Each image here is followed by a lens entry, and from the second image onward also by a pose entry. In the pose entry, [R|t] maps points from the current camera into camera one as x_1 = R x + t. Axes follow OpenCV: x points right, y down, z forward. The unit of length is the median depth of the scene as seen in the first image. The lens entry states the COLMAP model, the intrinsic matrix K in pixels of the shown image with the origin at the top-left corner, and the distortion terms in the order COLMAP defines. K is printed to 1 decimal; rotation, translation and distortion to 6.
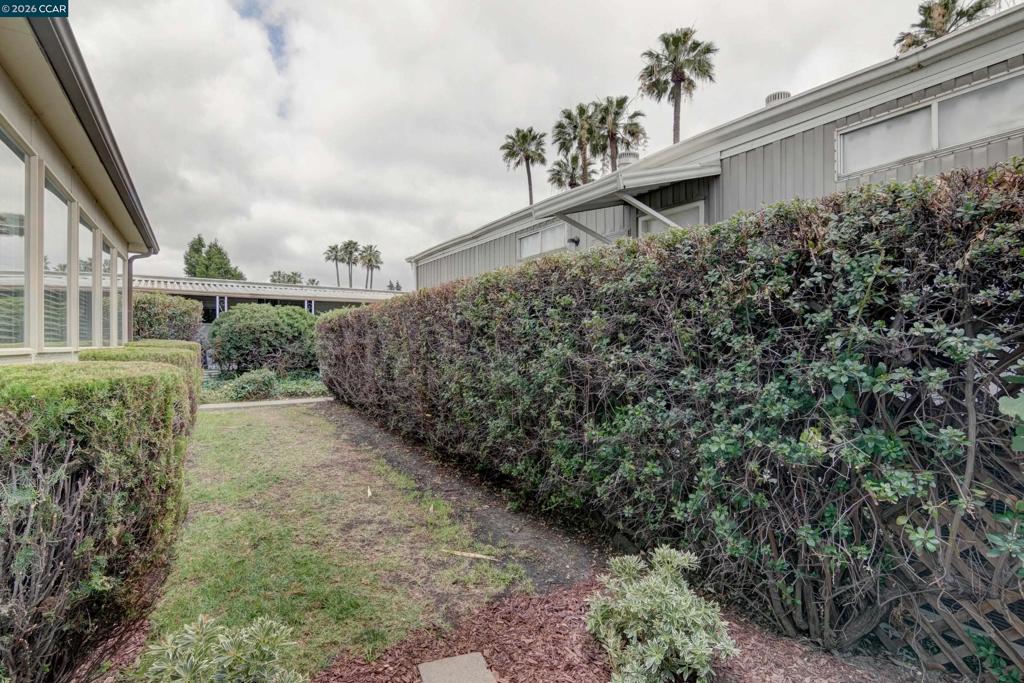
lens RADIAL K [[524.2, 0, 519.0], [0, 524.2, 337.1], [0, 0, 1]] dist [0.002001, 0.000549]
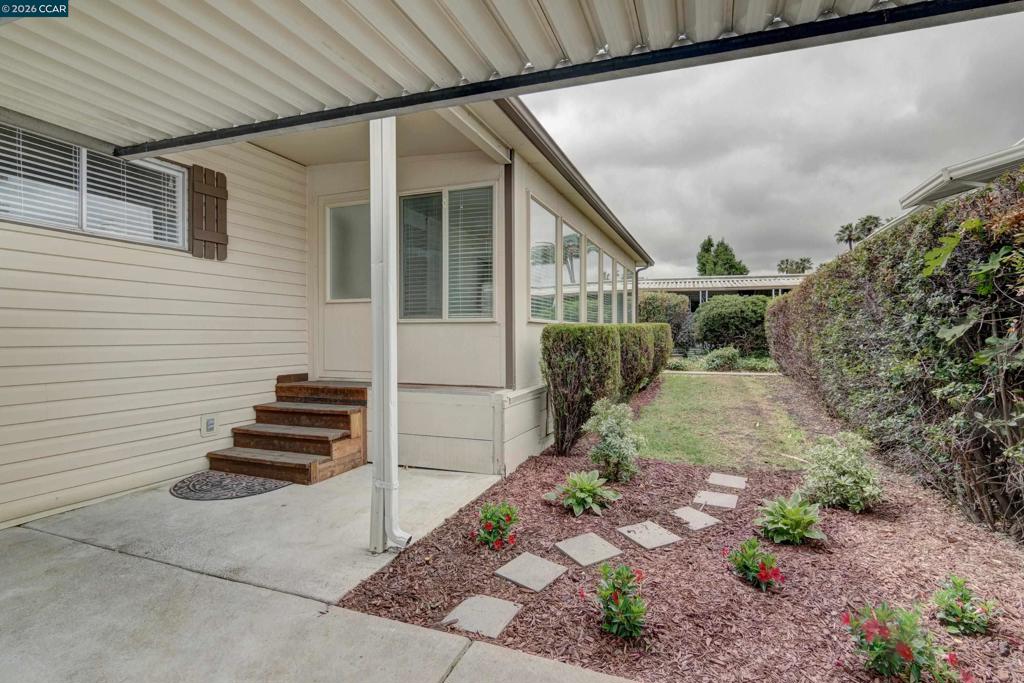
lens RADIAL K [[524.2, 0, 513.0], [0, 524.2, 337.7], [0, 0, 1]] dist [0.002001, 0.000549]
pose [[0.608349, 0.009783, -0.793610, 0.179398], [0.006547, 0.999828, 0.017343, 0.012501], [0.793643, -0.015747, 0.608180, -0.158415]]
